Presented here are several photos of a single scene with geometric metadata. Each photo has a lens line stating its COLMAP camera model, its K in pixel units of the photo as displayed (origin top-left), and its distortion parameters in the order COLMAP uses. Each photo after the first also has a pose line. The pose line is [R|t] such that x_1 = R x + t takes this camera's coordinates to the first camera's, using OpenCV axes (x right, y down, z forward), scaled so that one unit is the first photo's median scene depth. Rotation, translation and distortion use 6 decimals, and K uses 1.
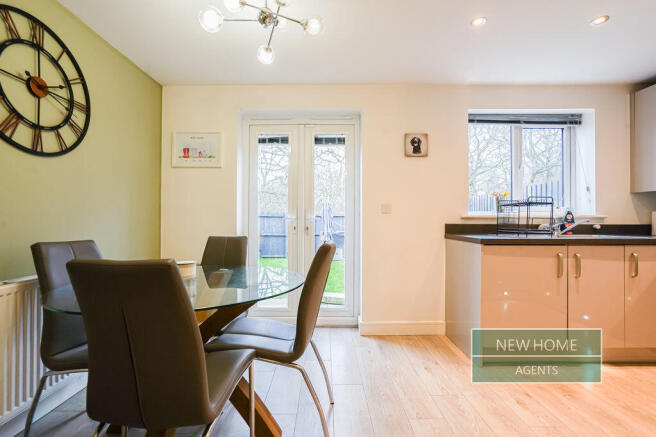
lens RADIAL K [[310.2, 0, 324.4], [0, 310.2, 217.7], [0, 0, 1]] dist [-0.009196, 0.001611]
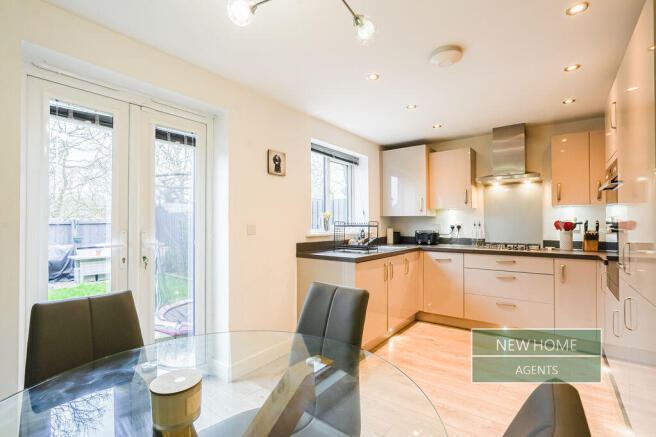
lens RADIAL K [[310.2, 0, 324.4], [0, 310.2, 217.7], [0, 0, 1]] dist [-0.009196, 0.001611]
pose [[0.608364, 0.012835, 0.793555, -0.381447], [-0.003997, 0.999906, -0.013108, -0.052429], [-0.793648, 0.004803, 0.608358, 0.292061]]
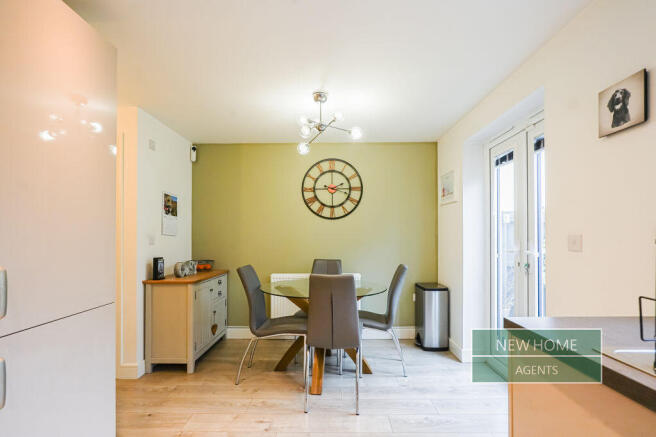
lens RADIAL K [[313.6, 0, 327.4], [0, 313.6, 232.6], [0, 0, 1]] dist [-0.002327, 0.000076]
pose [[-0.017553, -0.010795, -0.999788, 0.765764], [0.010127, 0.999888, -0.010974, -0.046248], [0.999795, -0.010318, -0.017442, 0.570278]]
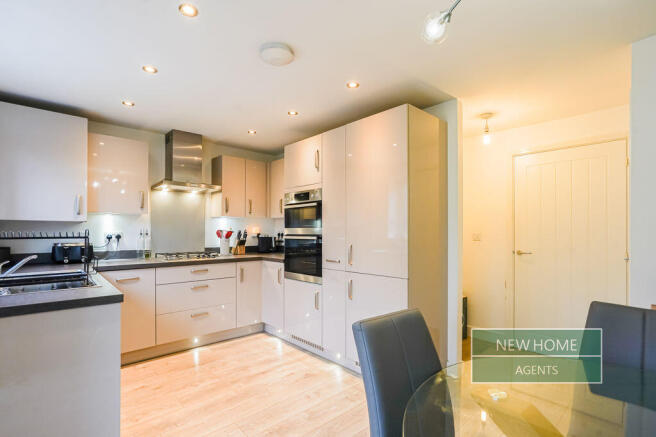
lens RADIAL K [[313.6, 0, 327.4], [0, 313.6, 232.6], [0, 0, 1]] dist [-0.002327, 0.000076]
pose [[-0.661472, -0.002027, 0.749967, -0.224108], [-0.003620, 0.999993, -0.000490, -0.048269], [-0.749961, -0.003039, -0.661475, 0.856712]]
